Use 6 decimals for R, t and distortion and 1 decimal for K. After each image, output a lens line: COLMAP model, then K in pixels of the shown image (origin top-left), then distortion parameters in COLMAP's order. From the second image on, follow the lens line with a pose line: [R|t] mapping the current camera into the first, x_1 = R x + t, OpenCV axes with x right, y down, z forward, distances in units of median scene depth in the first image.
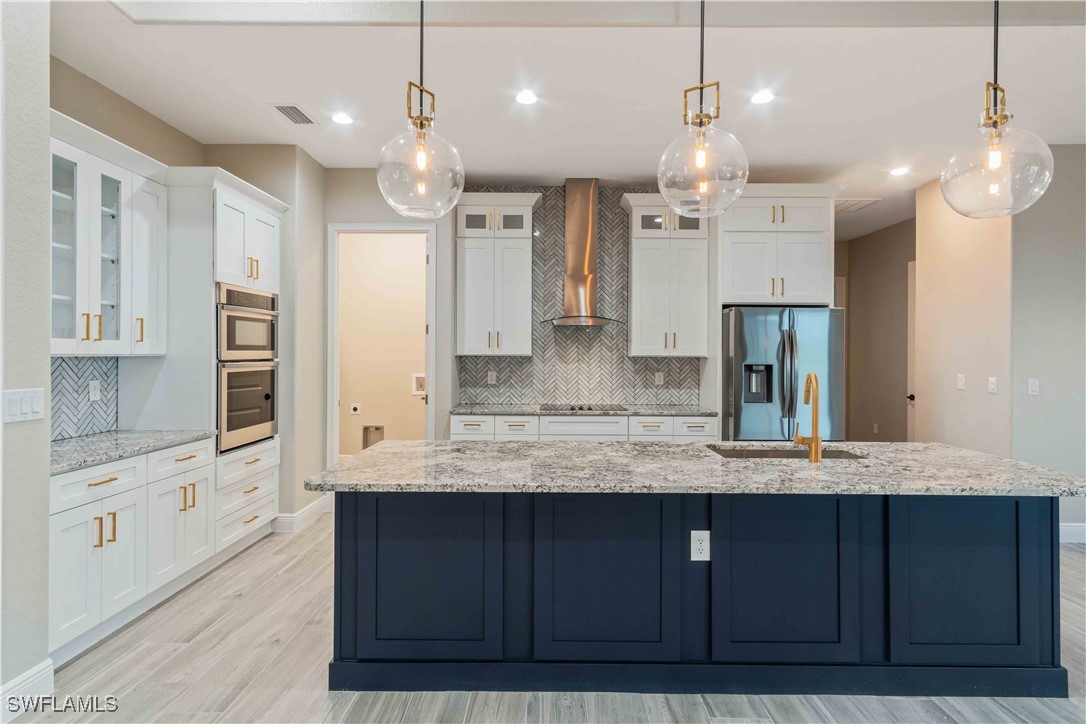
lens RADIAL K [[574.4, 0, 544.3], [0, 574.4, 356.3], [0, 0, 1]] dist [0.011616, -0.000175]
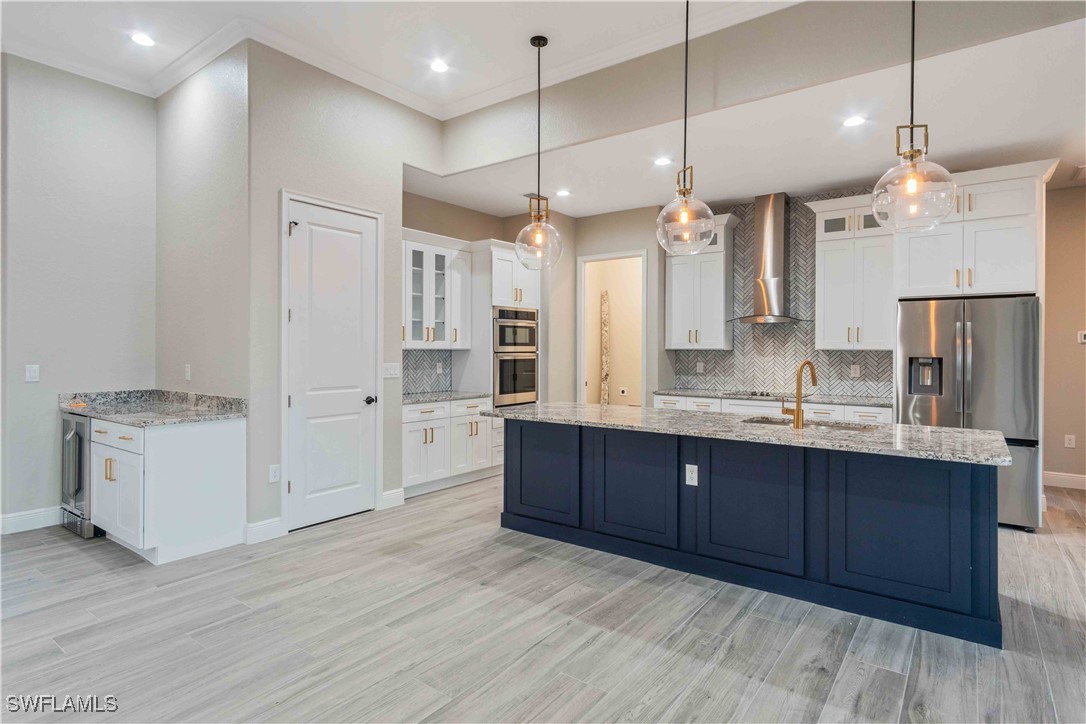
lens RADIAL K [[574.4, 0, 545.0], [0, 574.4, 355.0], [0, 0, 1]] dist [0.011616, -0.000175]
pose [[0.811277, 0.003741, -0.584649, 0.499647], [-0.001243, 0.999988, 0.004674, 0.007338], [0.584660, -0.003065, 0.811273, -0.256558]]
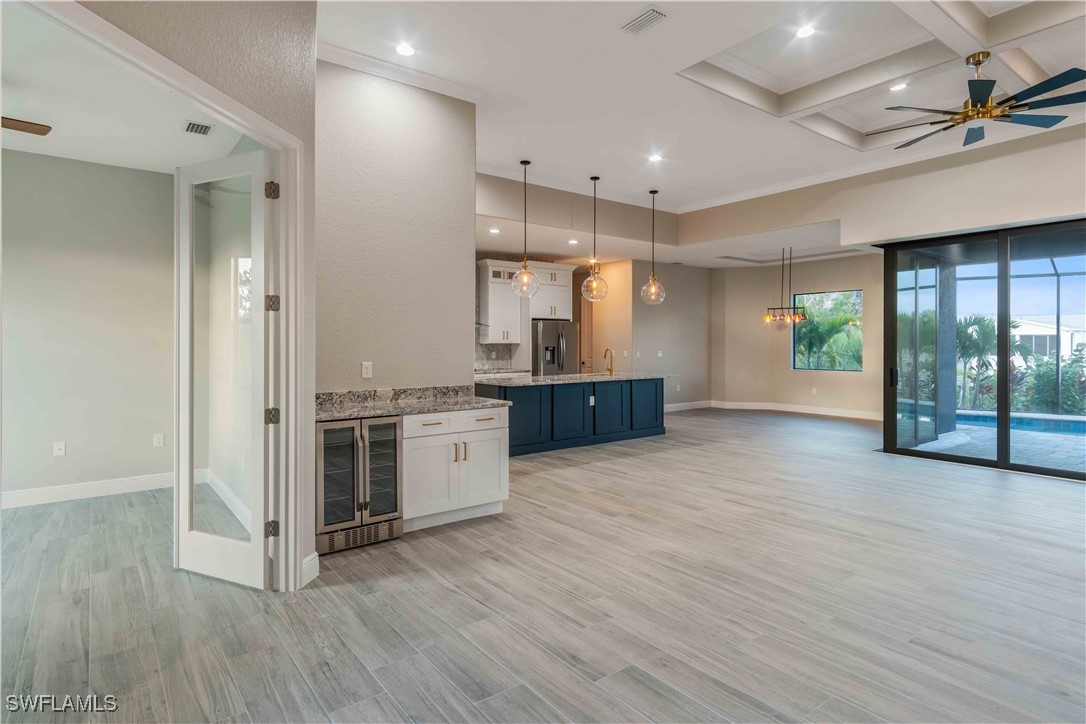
lens RADIAL K [[574.4, 0, 543.7], [0, 574.4, 359.0], [0, 0, 1]] dist [0.011616, -0.000175]
pose [[0.792315, -0.022511, 0.609697, -1.166158], [0.005567, 0.999544, 0.029670, -0.005388], [-0.610087, -0.020114, 0.792079, -0.855430]]
